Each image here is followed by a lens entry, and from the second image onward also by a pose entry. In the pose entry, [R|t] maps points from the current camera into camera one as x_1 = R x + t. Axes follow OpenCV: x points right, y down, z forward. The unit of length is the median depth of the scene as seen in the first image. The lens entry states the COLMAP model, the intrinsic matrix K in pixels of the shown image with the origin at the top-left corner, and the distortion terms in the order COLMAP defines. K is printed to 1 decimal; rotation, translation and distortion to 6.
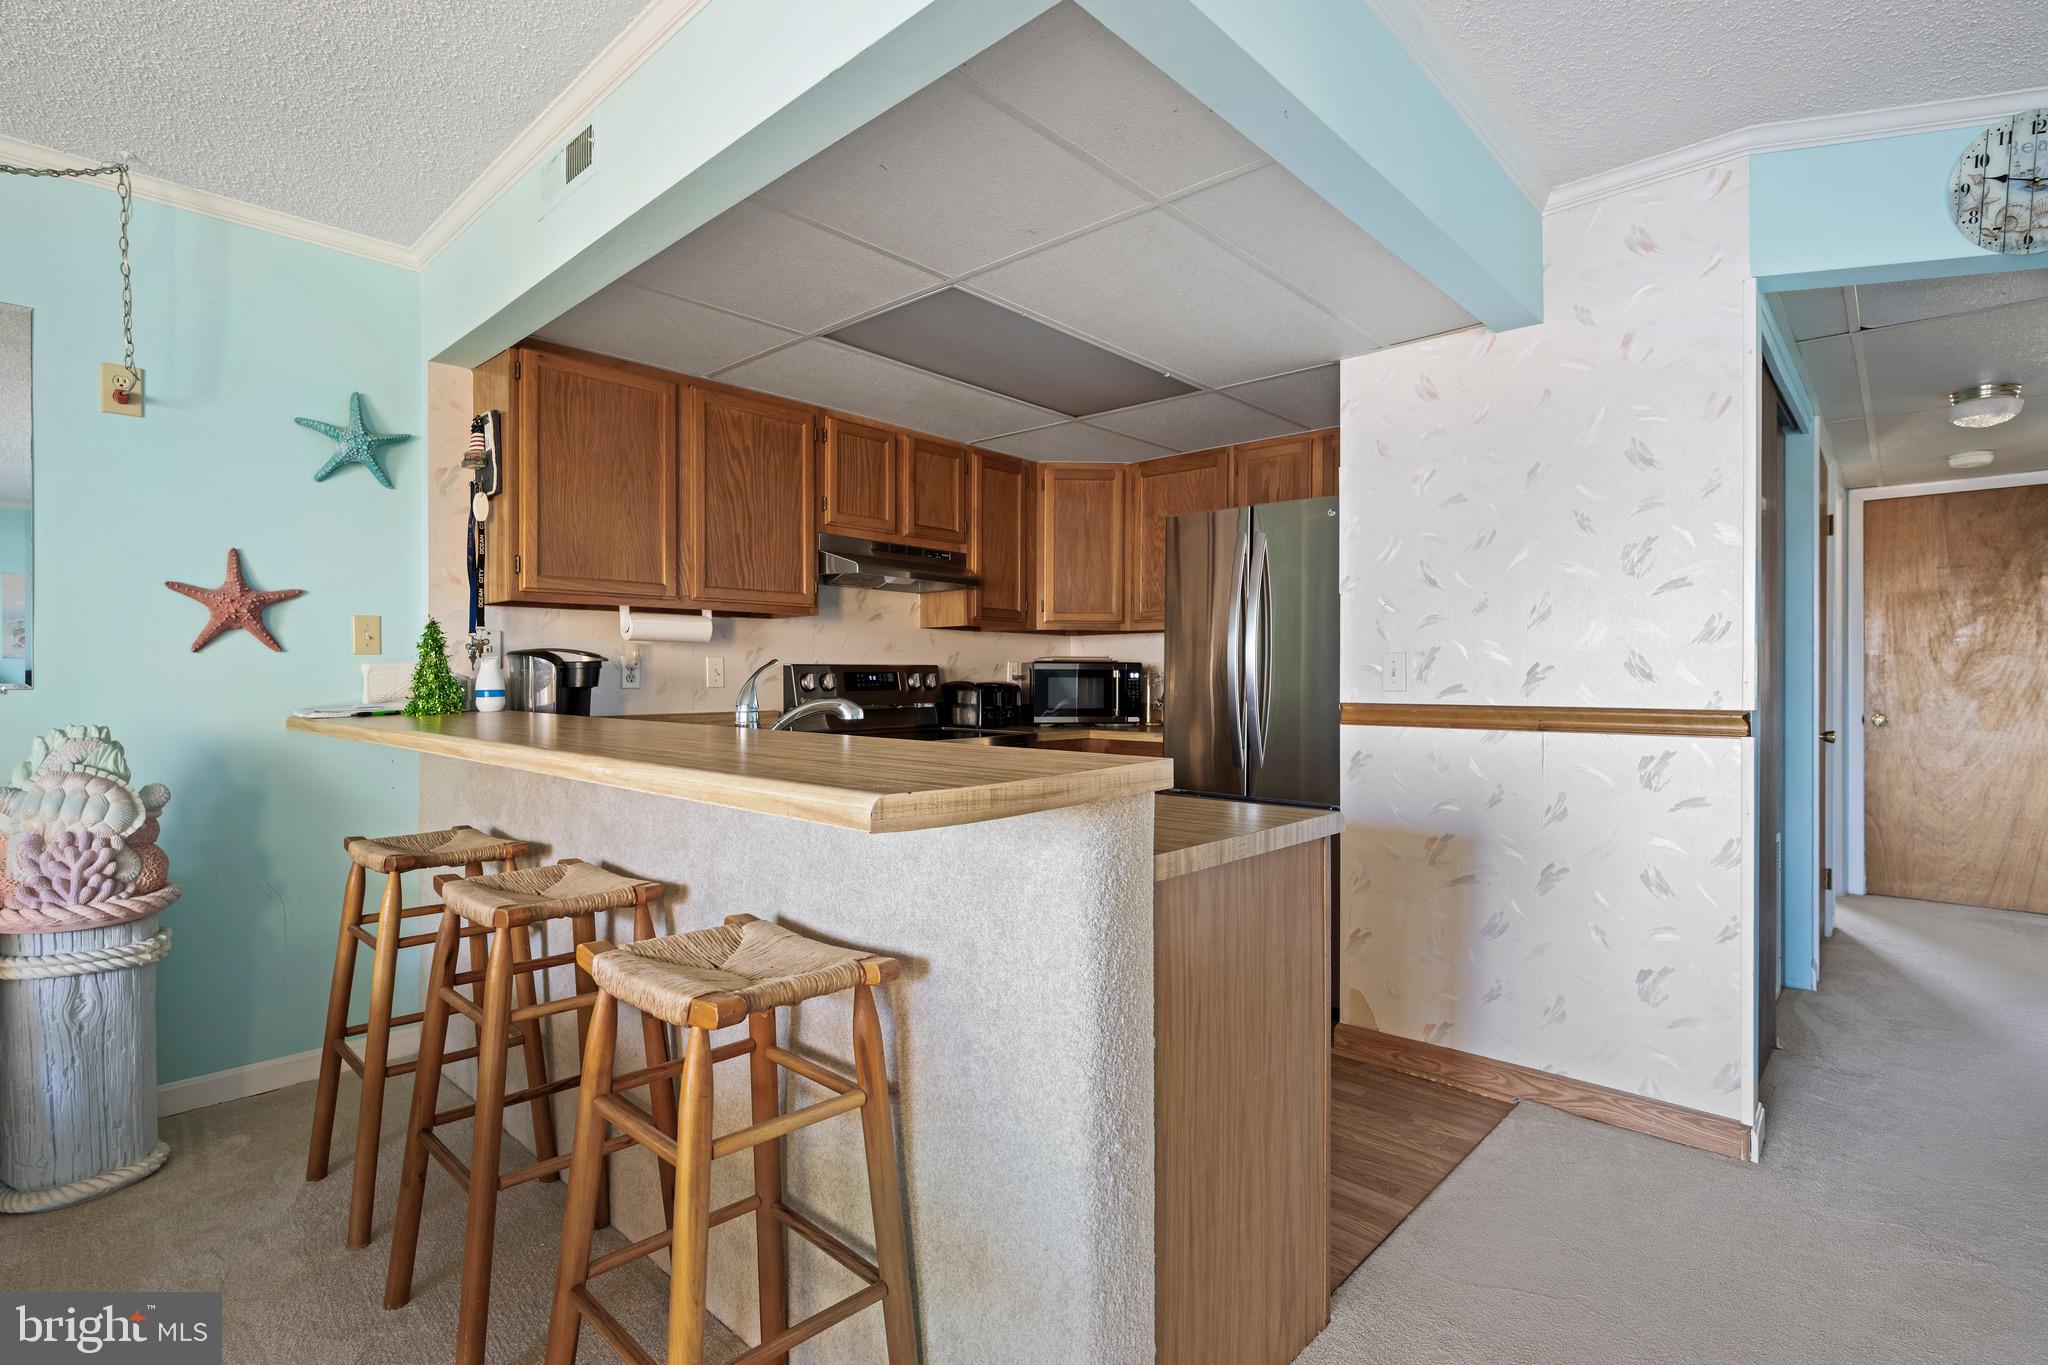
lens RADIAL K [[975.6, 0, 1023.4], [0, 975.6, 678.9], [0, 0, 1]] dist [-0.000349, -0.000435]
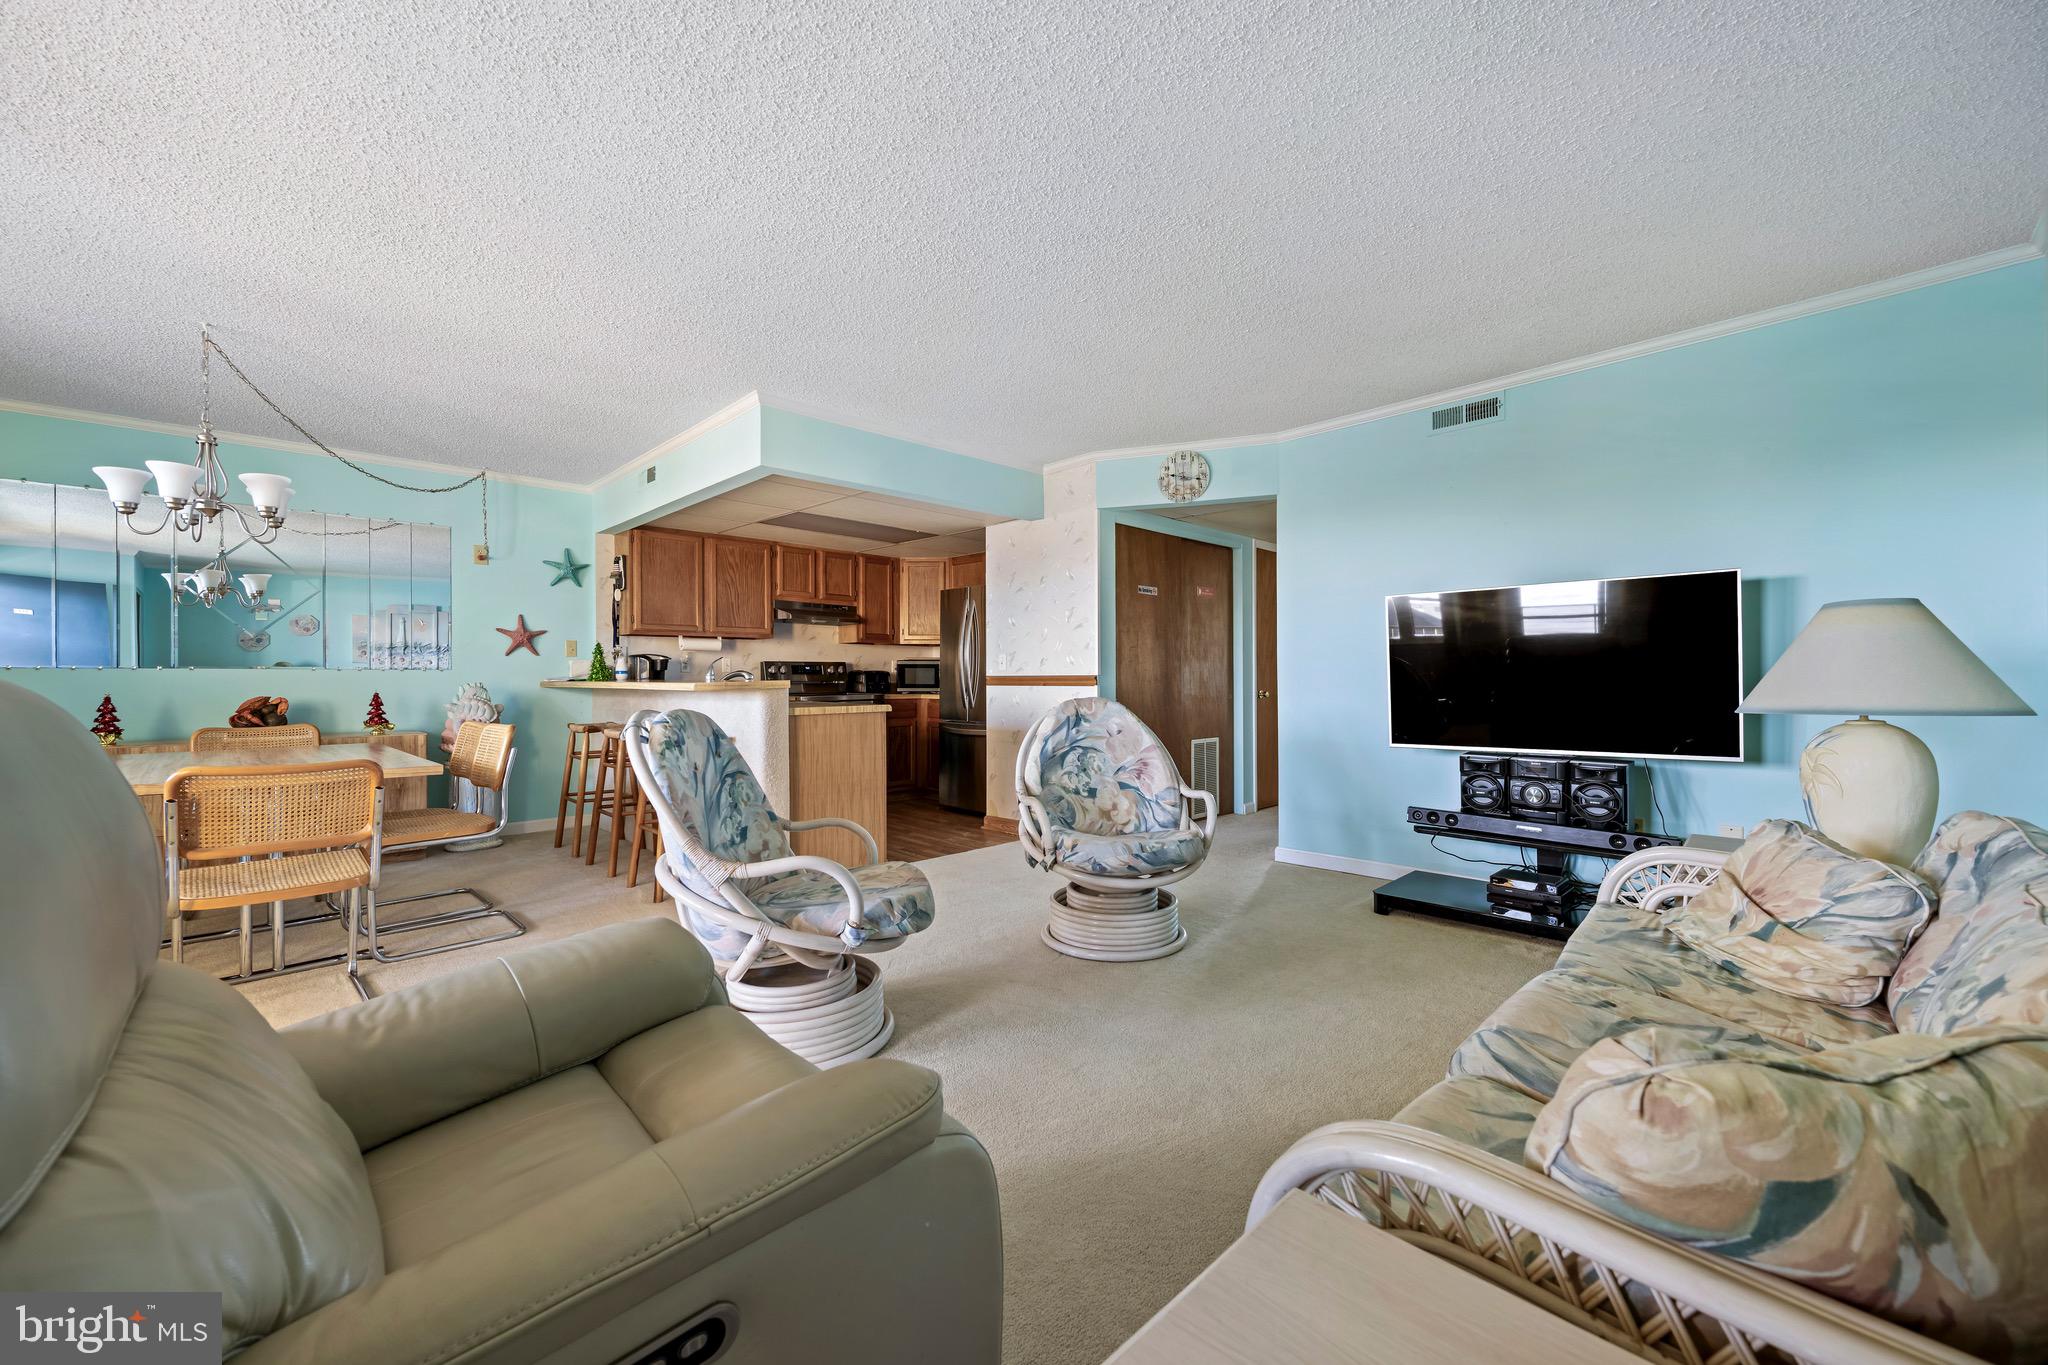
lens RADIAL K [[801.2, 0, 1036.4], [0, 801.2, 679.1], [0, 0, 1]] dist [0.000799, 0.000334]
pose [[0.999401, -0.003869, -0.034395, 0.502058], [0.003794, 0.999990, -0.002250, 0.035795], [0.034404, 0.002118, 0.999406, -0.868447]]
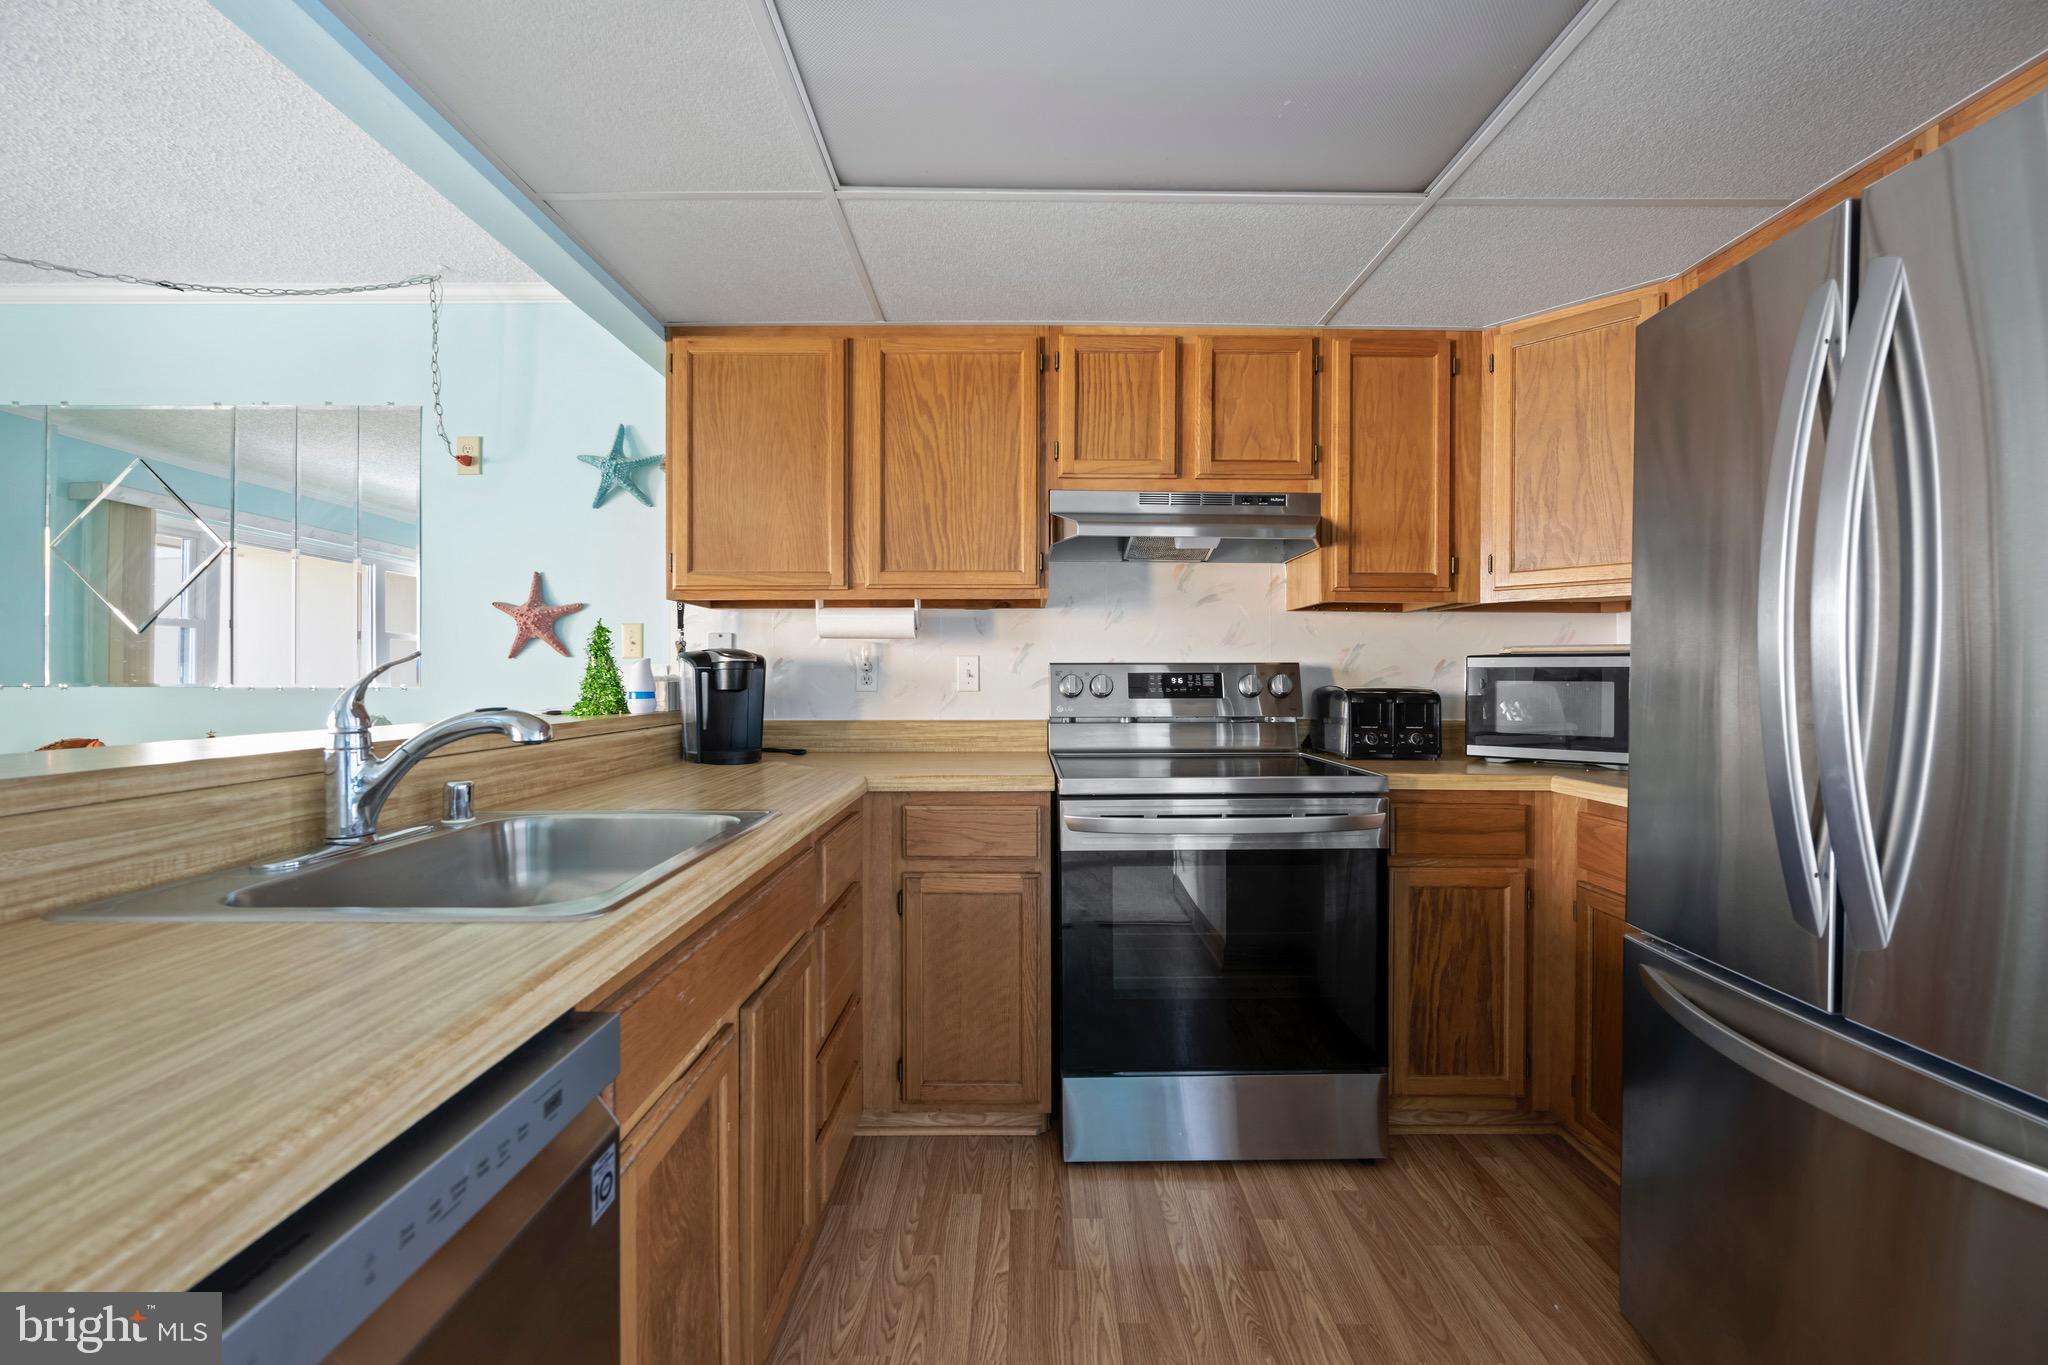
lens RADIAL K [[801.2, 0, 1013.1], [0, 801.2, 680.8], [0, 0, 1]] dist [0.000799, 0.000334]
pose [[0.675626, 0.001159, -0.737244, 0.275736], [-0.003548, 0.999992, -0.001679, 0.000551], [0.737236, 0.003751, 0.675624, 0.655761]]
